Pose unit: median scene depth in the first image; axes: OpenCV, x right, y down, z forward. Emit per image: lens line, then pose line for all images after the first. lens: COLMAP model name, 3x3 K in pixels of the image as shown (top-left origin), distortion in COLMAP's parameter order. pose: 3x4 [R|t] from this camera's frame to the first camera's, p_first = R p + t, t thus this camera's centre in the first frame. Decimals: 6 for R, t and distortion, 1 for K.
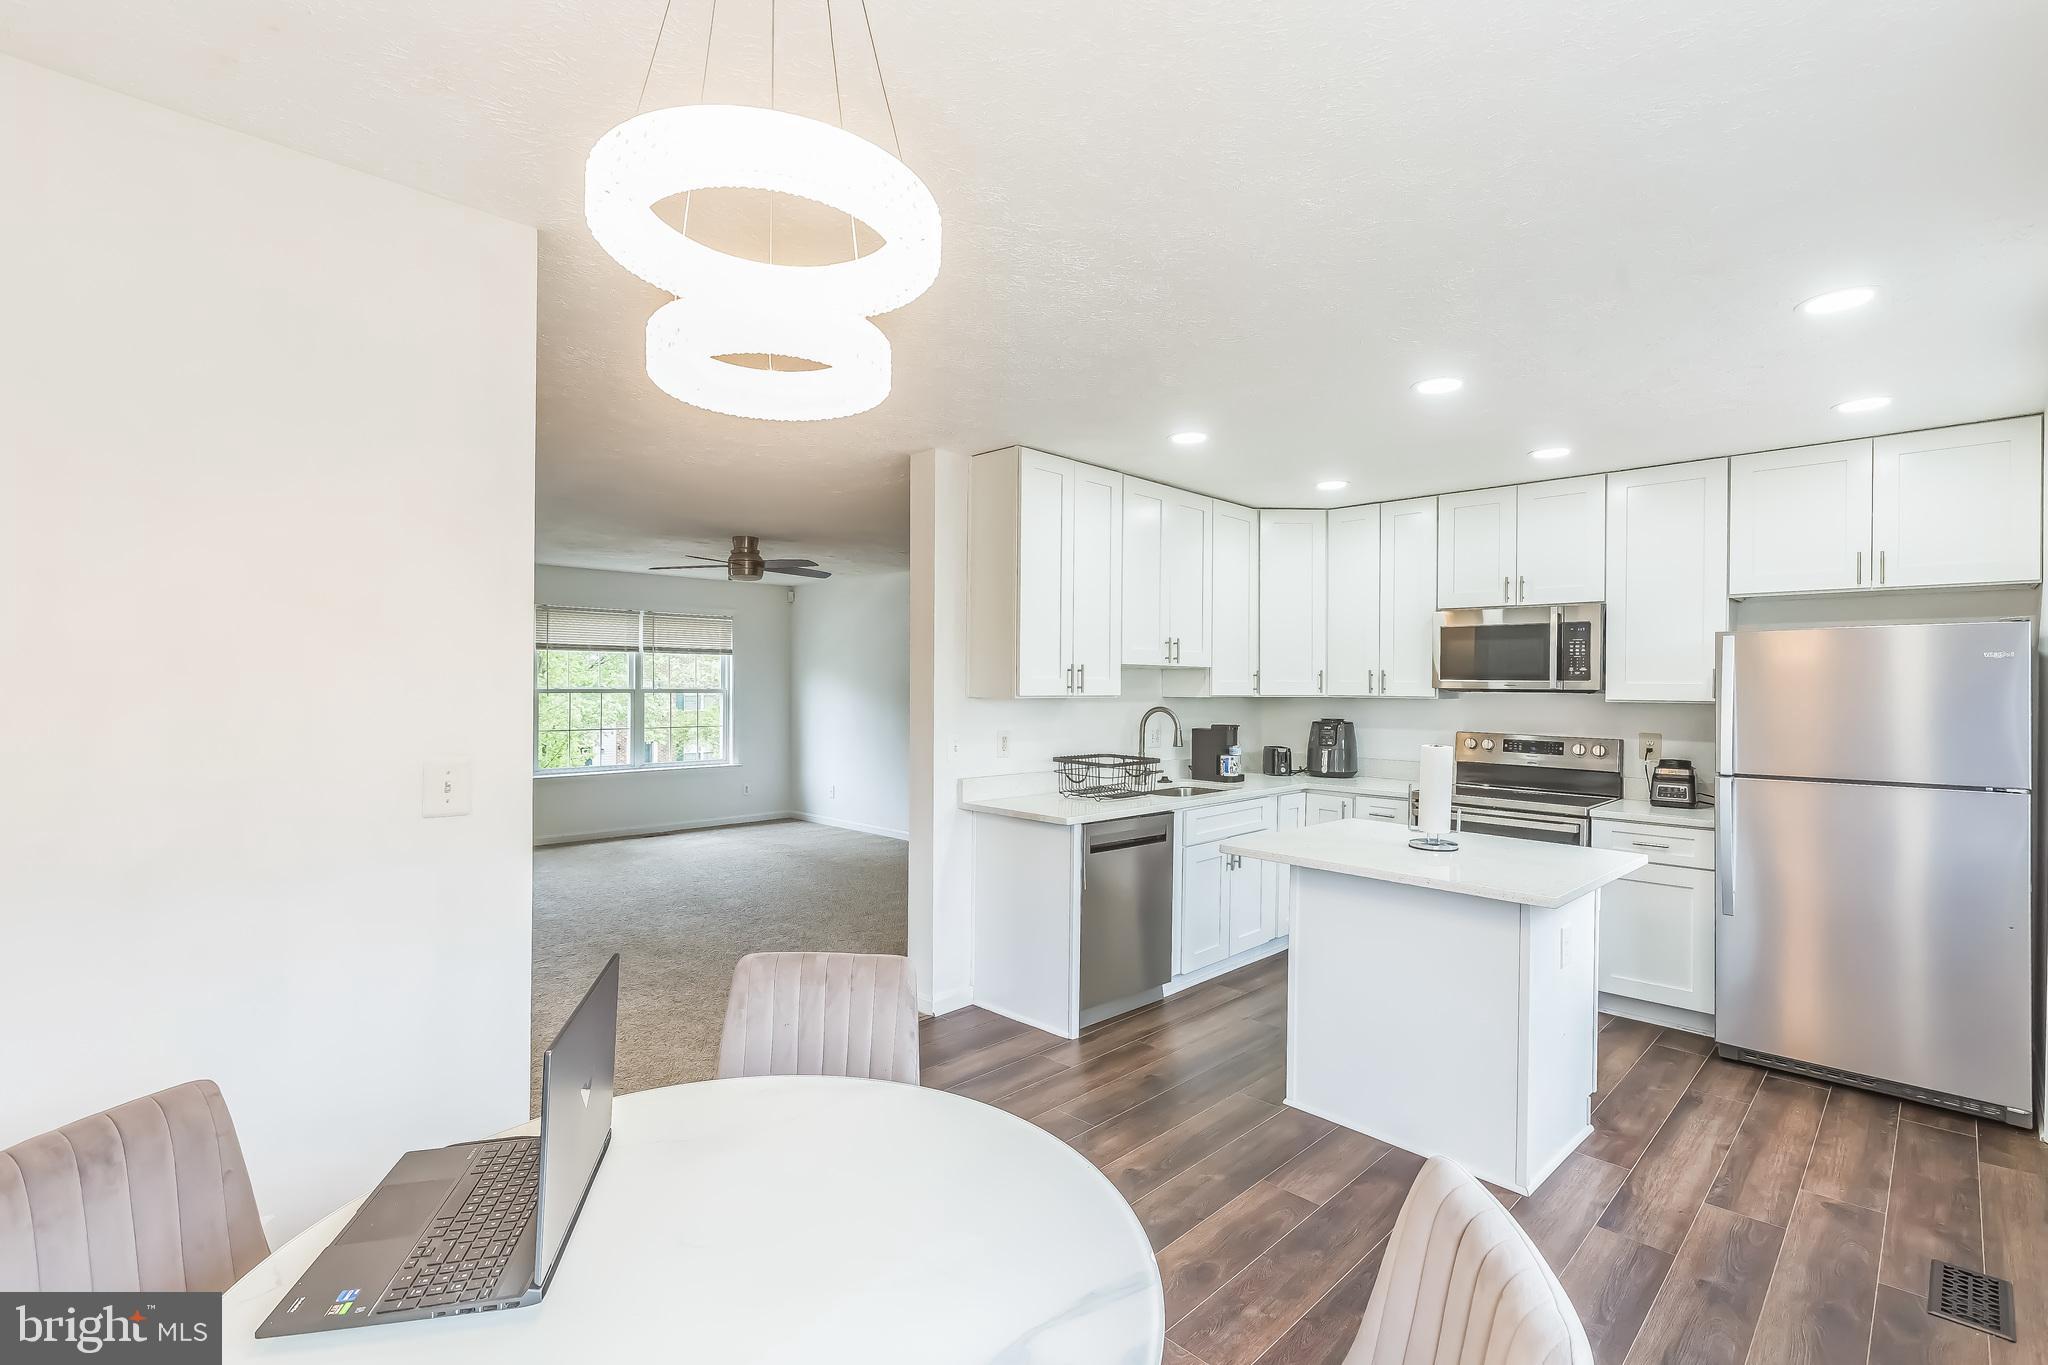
lens RADIAL K [[943.6, 0, 1024.0], [0, 943.6, 682.5], [0, 0, 1]] dist [-0.000634, 0.000379]
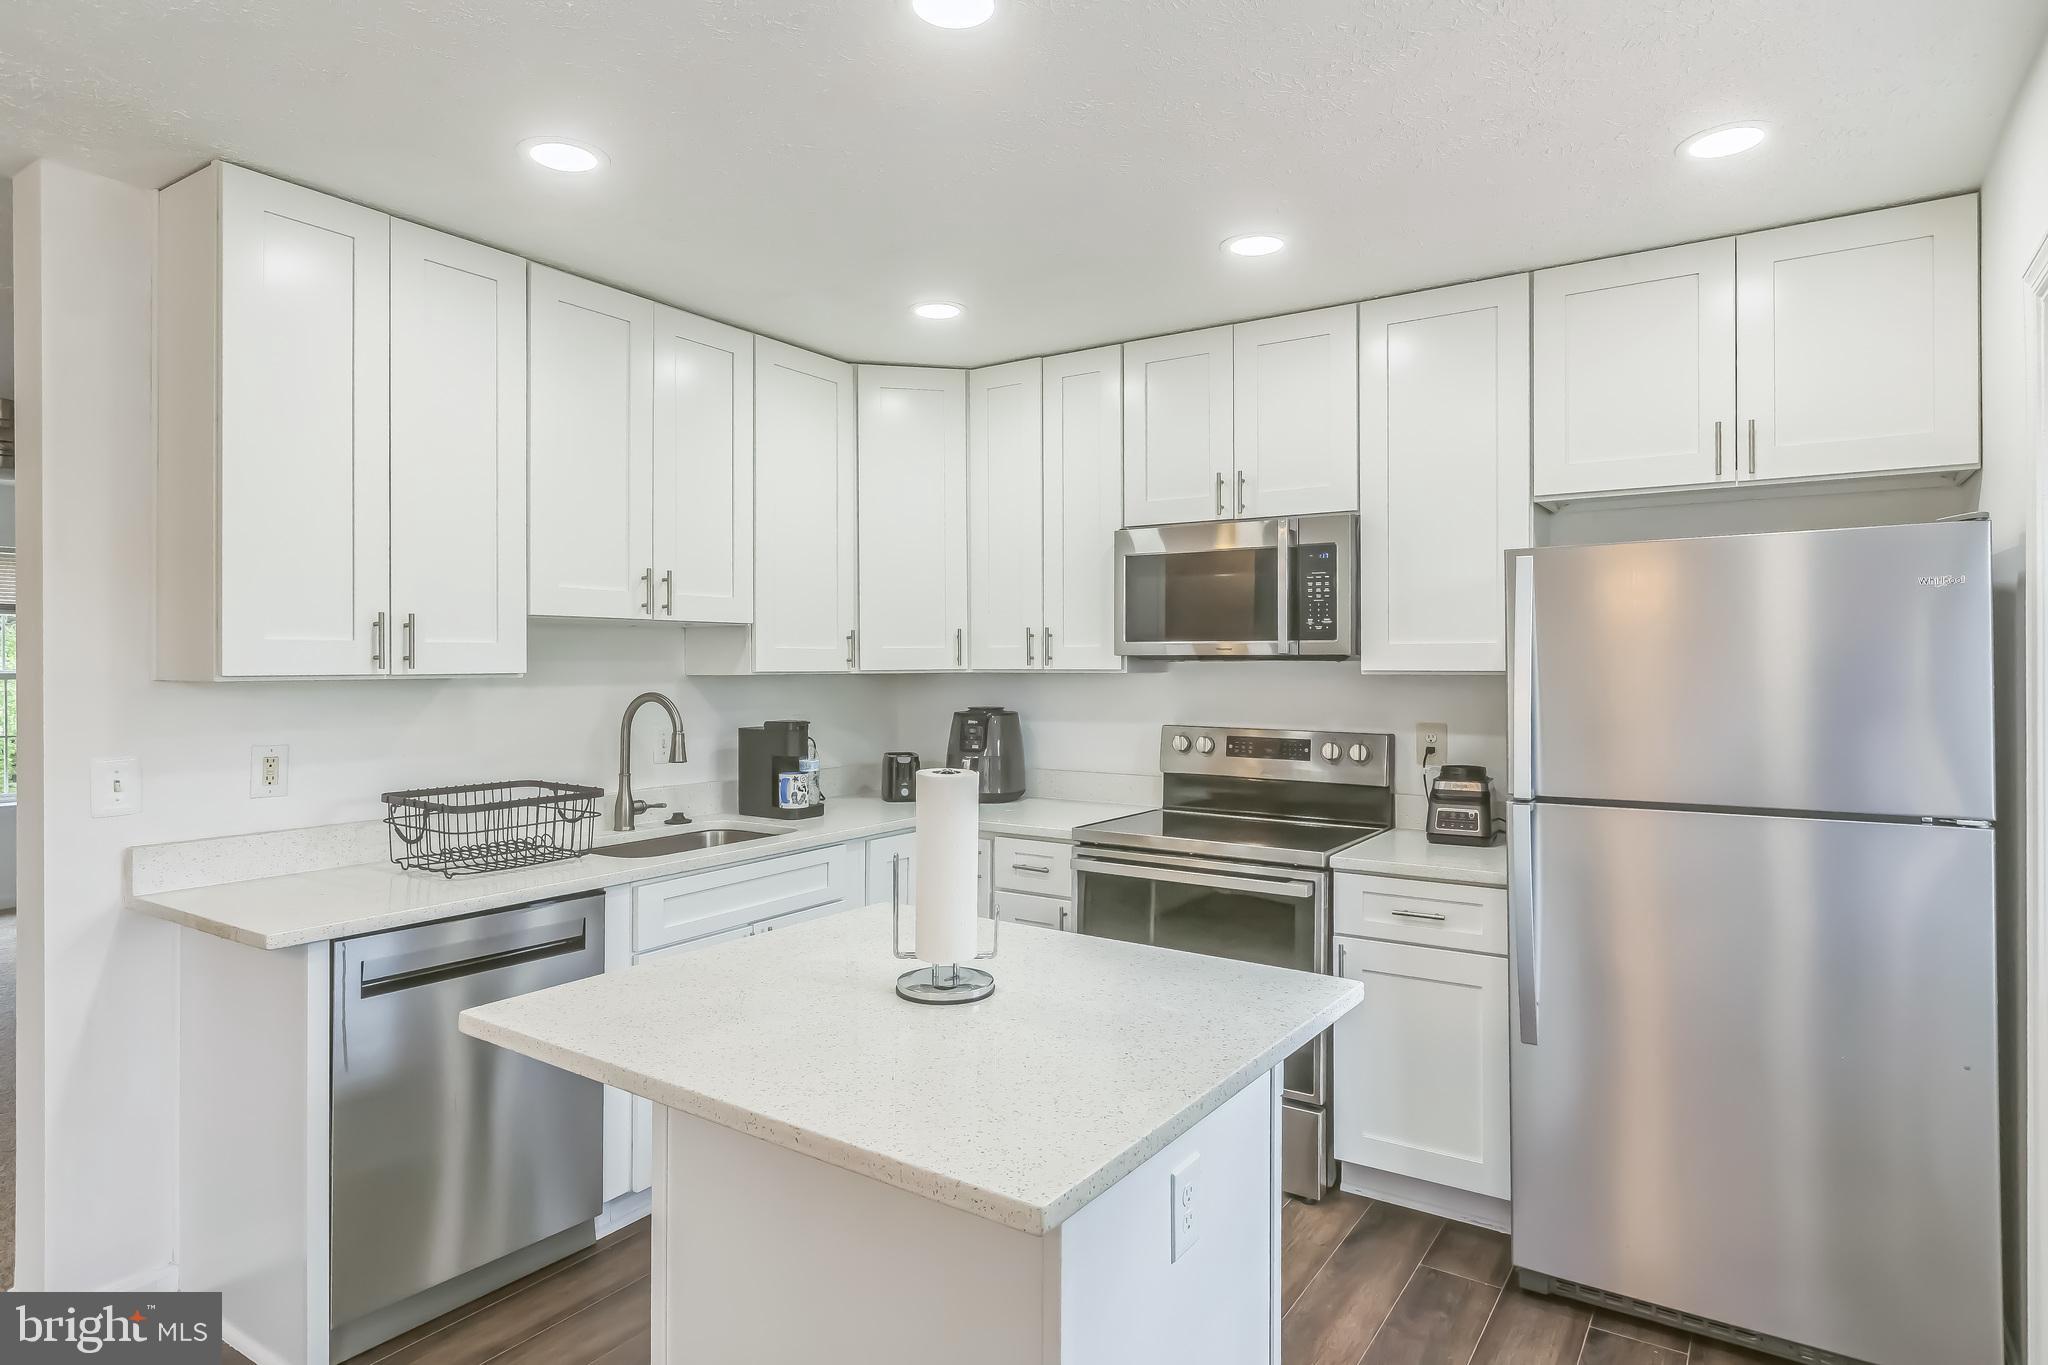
lens RADIAL K [[1154.2, 0, 1035.6], [0, 1154.2, 652.8], [0, 0, 1]] dist [0.000783, 0.000366]
pose [[0.980117, -0.008357, 0.198245, 0.255658], [0.009563, 0.999941, -0.005128, 0.008263], [-0.198191, 0.006922, 0.980139, 0.300455]]
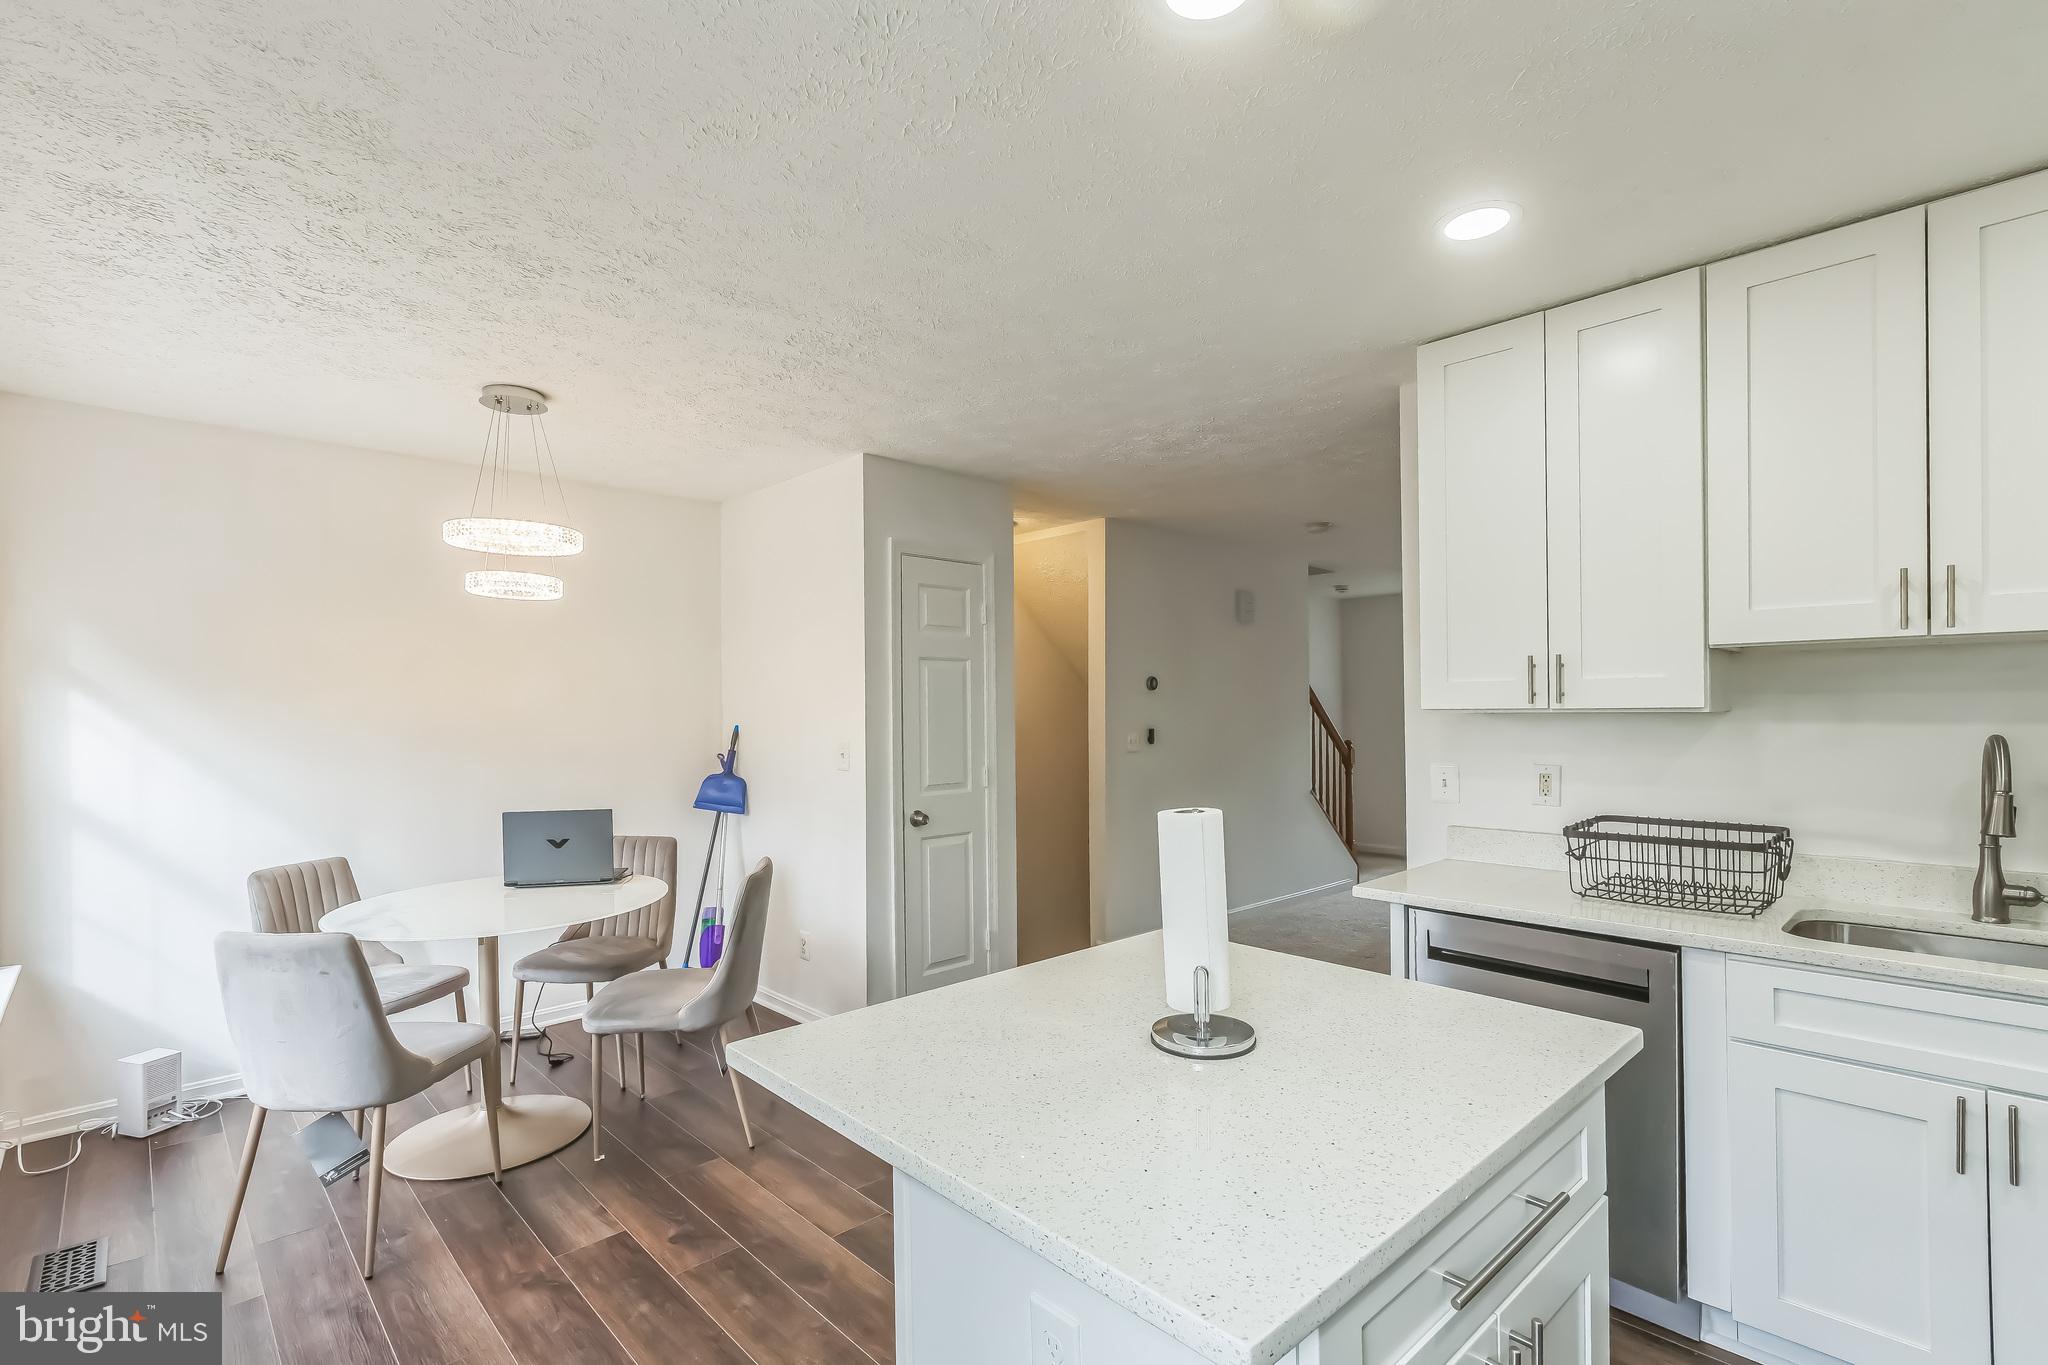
lens RADIAL K [[943.6, 0, 1024.0], [0, 943.6, 682.5], [0, 0, 1]] dist [-0.000634, 0.000379]
pose [[-0.034418, -0.038586, -0.998662, 0.620192], [0.012494, 0.999160, -0.039036, 0.015921], [0.999329, -0.013821, -0.033907, 0.656248]]
